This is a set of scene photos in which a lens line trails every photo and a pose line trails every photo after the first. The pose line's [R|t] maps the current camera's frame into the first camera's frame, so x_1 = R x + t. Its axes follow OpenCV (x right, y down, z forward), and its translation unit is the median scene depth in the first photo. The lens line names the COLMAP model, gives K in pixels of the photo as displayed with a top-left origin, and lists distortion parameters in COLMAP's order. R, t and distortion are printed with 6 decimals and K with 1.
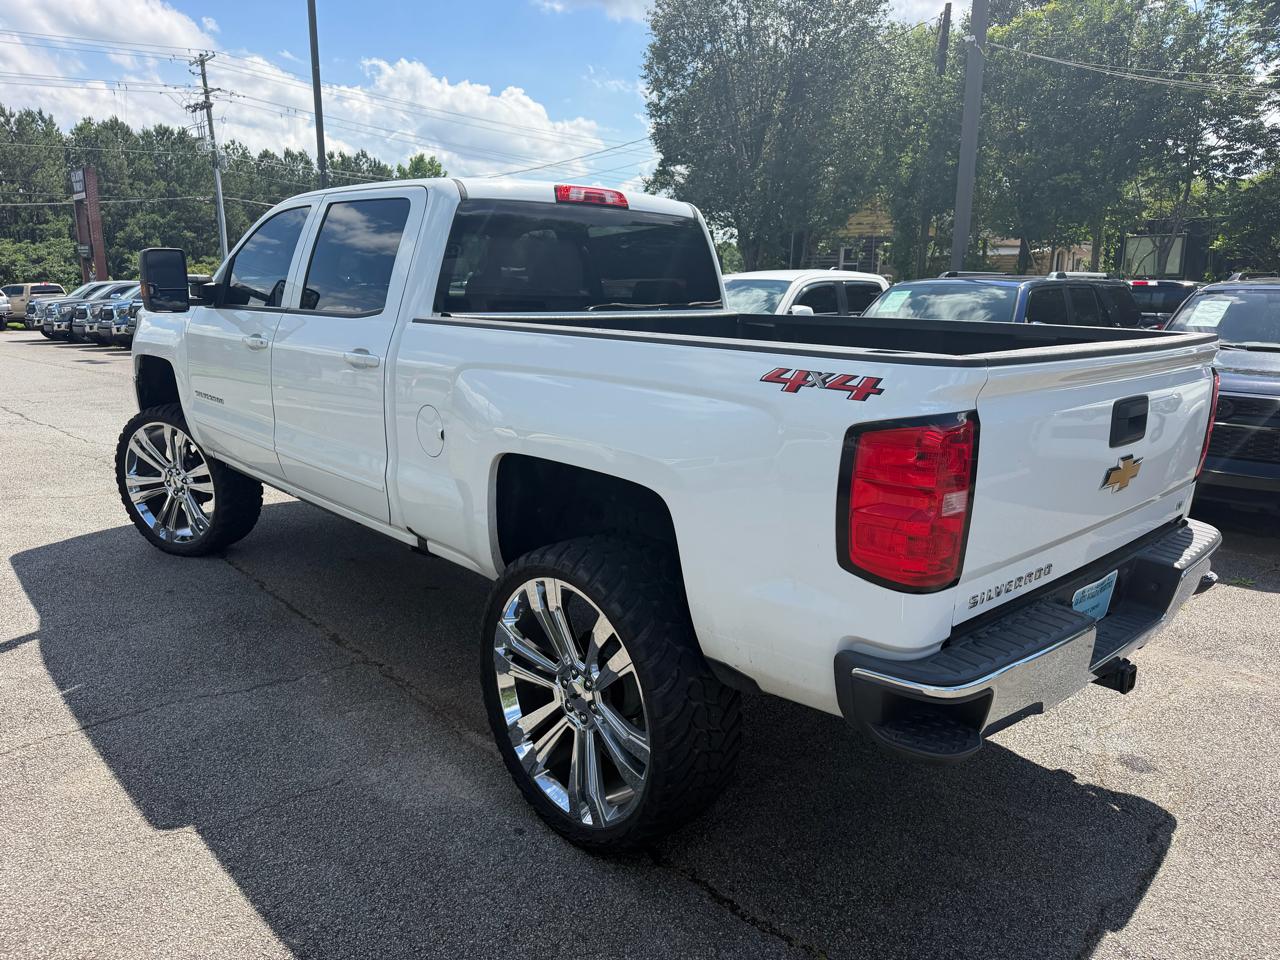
lens RADIAL K [[939.5, 0, 640.0], [0, 939.5, 480.0], [0, 0, 1]] dist [0.014231, 0.007030]
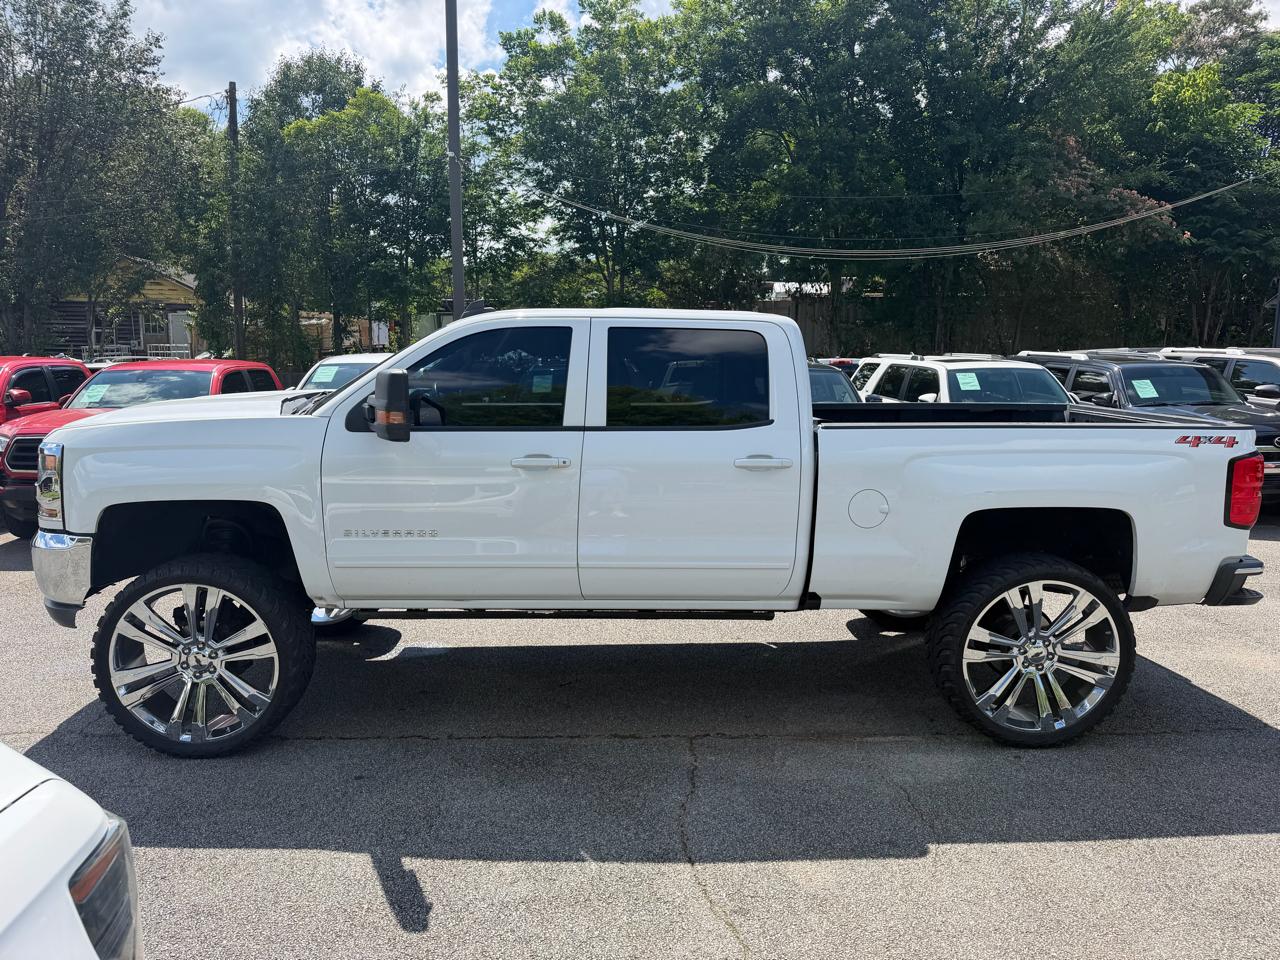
lens RADIAL K [[934.8, 0, 640.0], [0, 934.8, 480.0], [0, 0, 1]] dist [-0.001812, 0.000162]
pose [[0.633206, -0.119402, 0.764717, -1.398974], [0.163024, 0.986438, 0.019034, -0.167316], [-0.756619, 0.112615, 0.644085, 0.389155]]
